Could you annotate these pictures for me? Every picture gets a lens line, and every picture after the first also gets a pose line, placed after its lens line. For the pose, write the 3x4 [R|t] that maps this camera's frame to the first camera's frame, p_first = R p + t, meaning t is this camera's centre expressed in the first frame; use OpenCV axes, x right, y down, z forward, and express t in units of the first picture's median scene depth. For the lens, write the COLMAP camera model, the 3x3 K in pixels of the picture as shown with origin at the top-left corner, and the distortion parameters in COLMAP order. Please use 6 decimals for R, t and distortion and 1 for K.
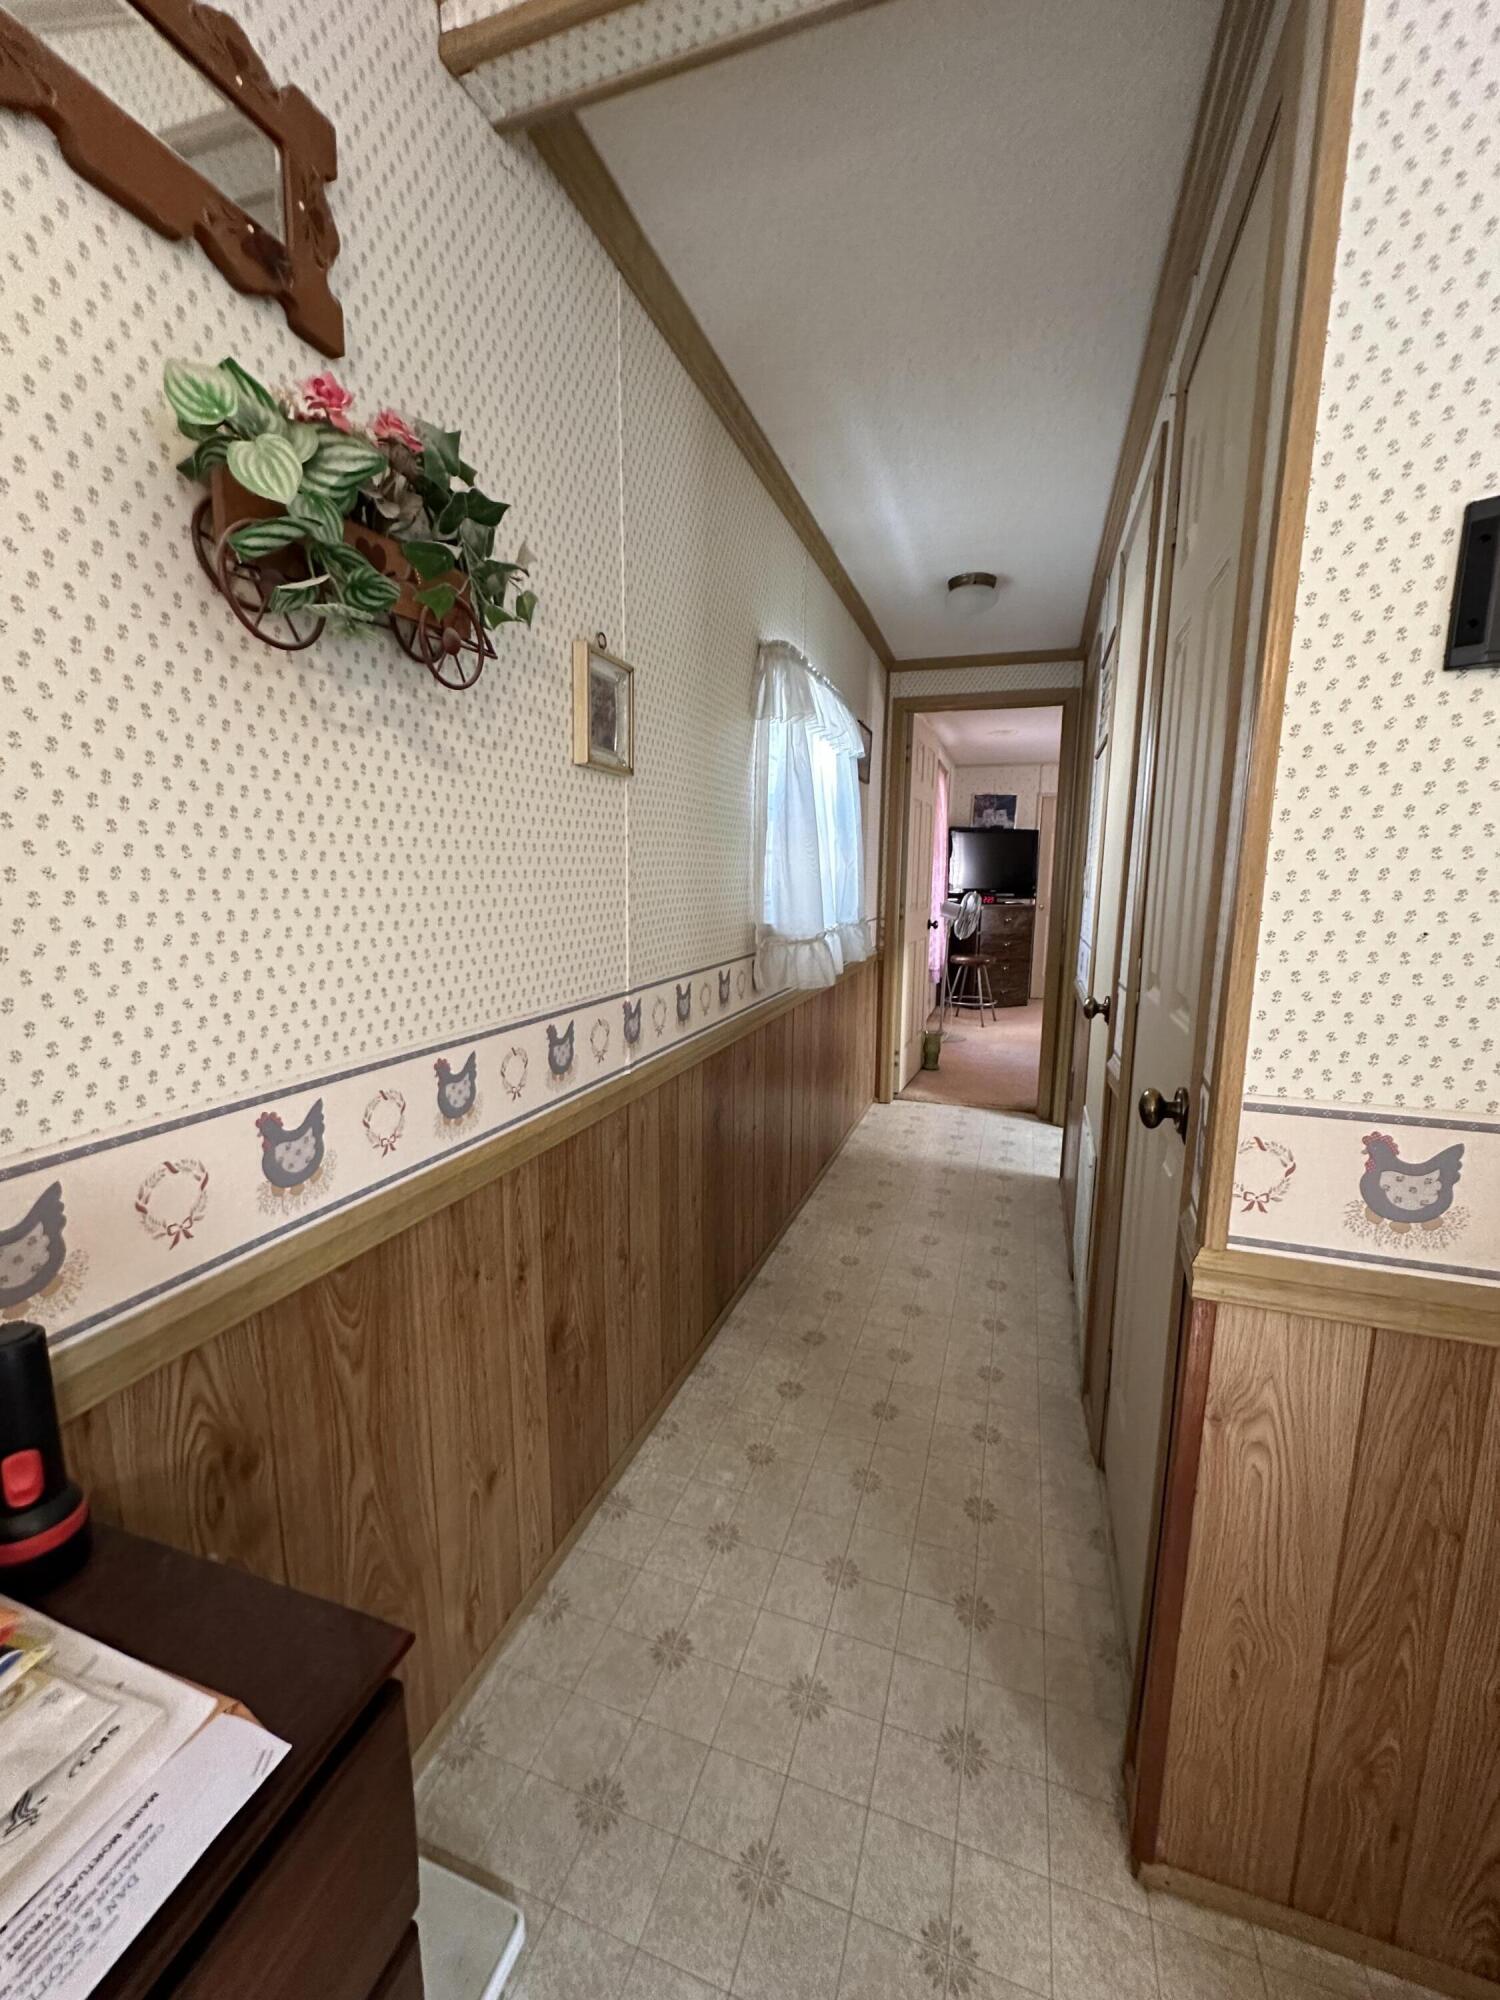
lens RADIAL K [[798.8, 0, 740.7], [0, 798.8, 996.9], [0, 0, 1]] dist [-0.002205, -0.000411]
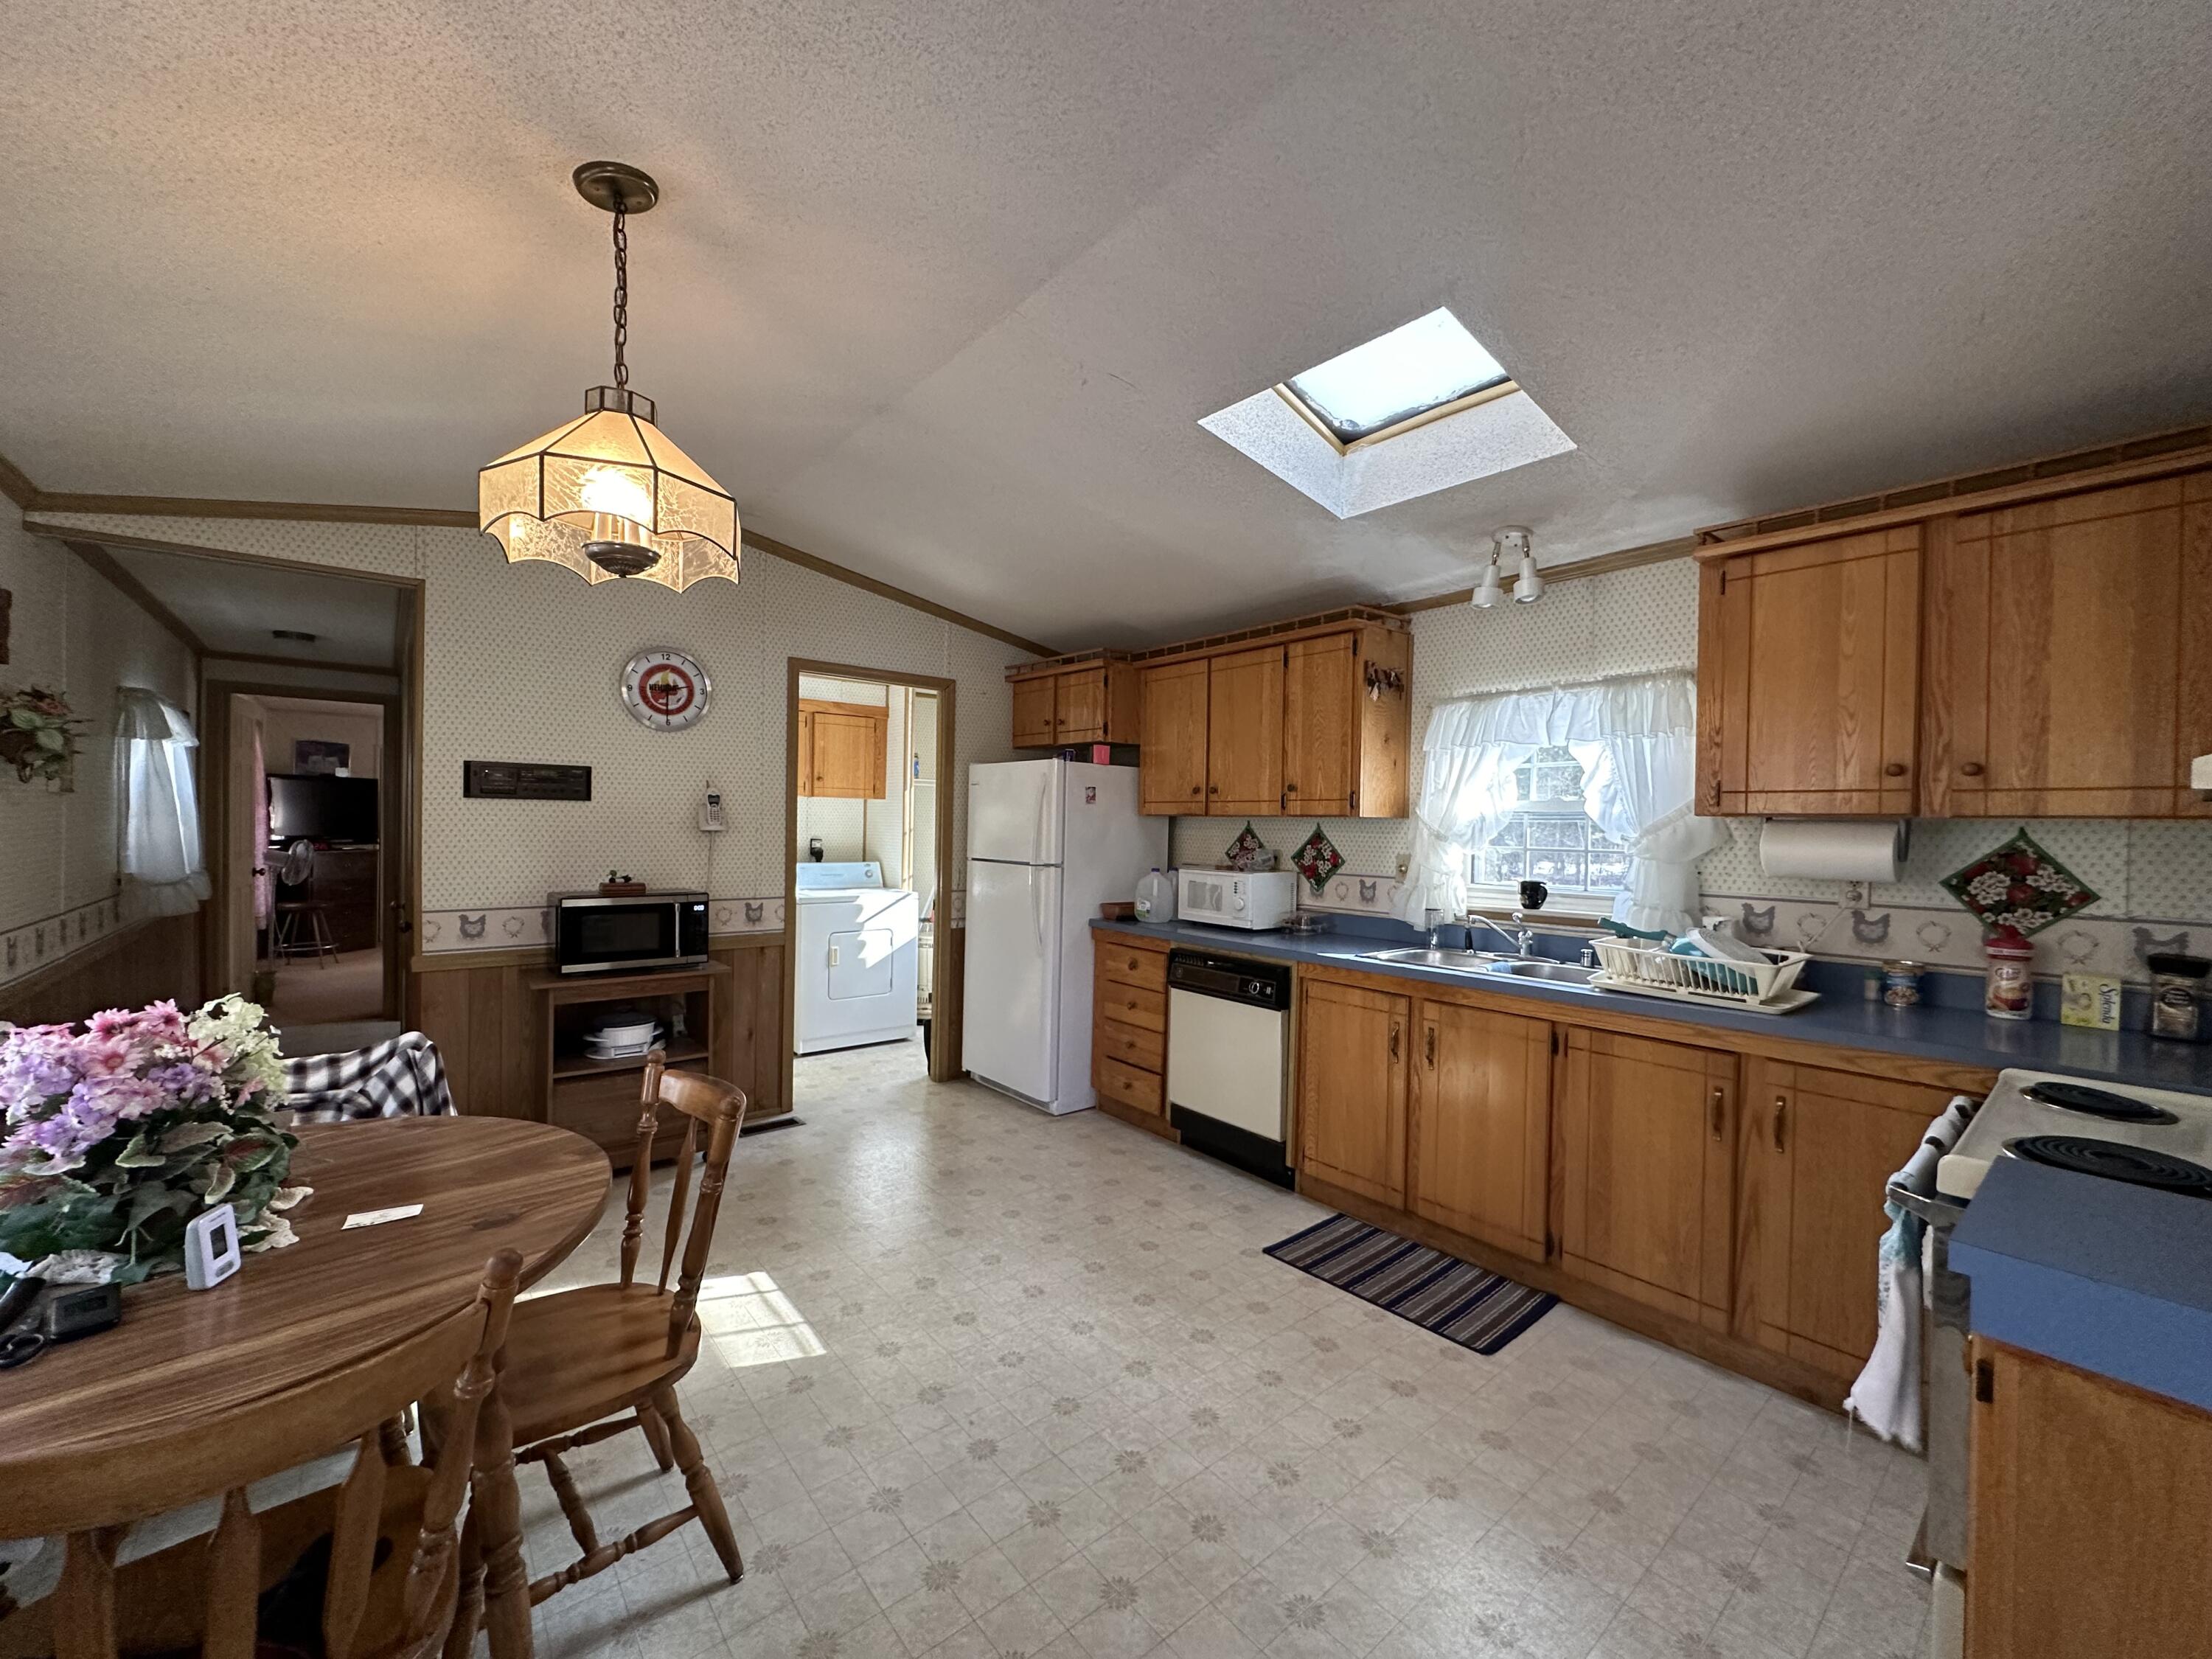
lens RADIAL K [[883.5, 0, 1107.0], [0, 883.5, 824.6], [0, 0, 1]] dist [-0.002205, -0.000411]
pose [[0.516935, -0.007778, 0.855989, -0.141138], [0.121651, 0.990477, -0.064466, 0.047311], [-0.847336, 0.137457, 0.512959, -0.451370]]
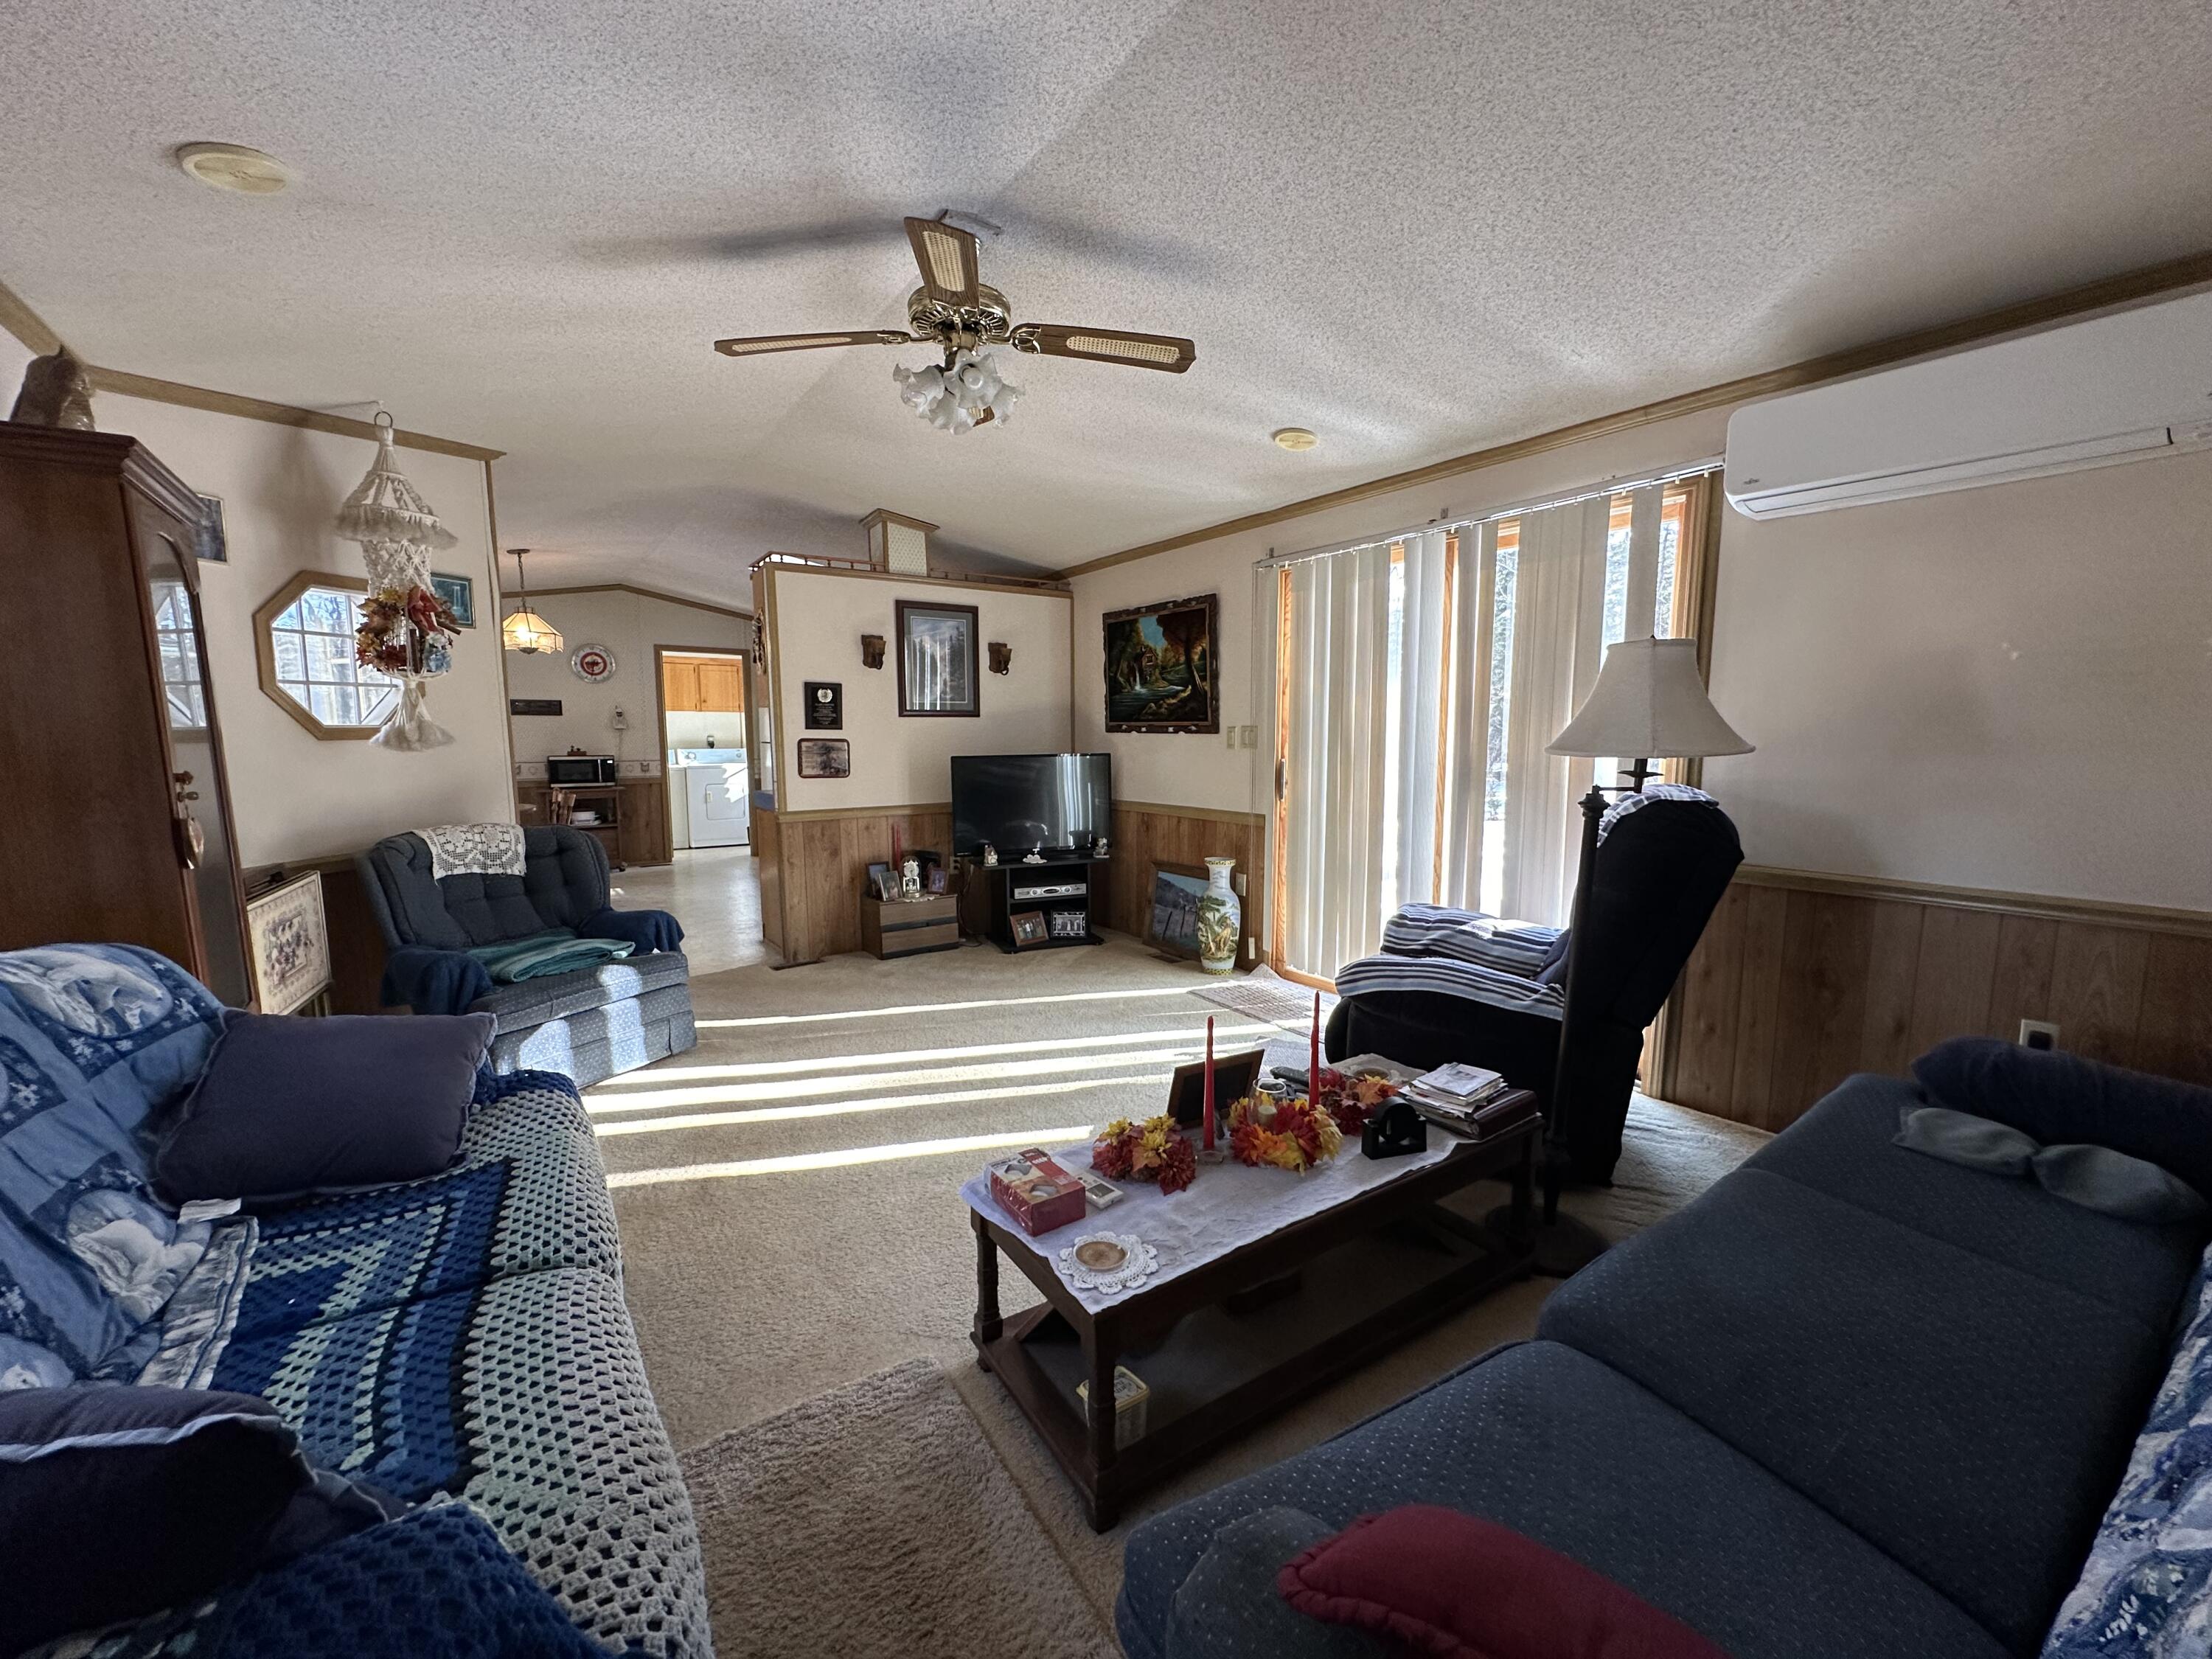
lens RADIAL K [[883.5, 0, 1105.7], [0, 883.5, 836.4], [0, 0, 1]] dist [-0.002205, -0.000411]
pose [[0.576545, -0.106252, 0.810127, -0.416103], [0.131517, 0.990648, 0.036332, 0.180068], [-0.806411, 0.085598, 0.585128, -1.215257]]
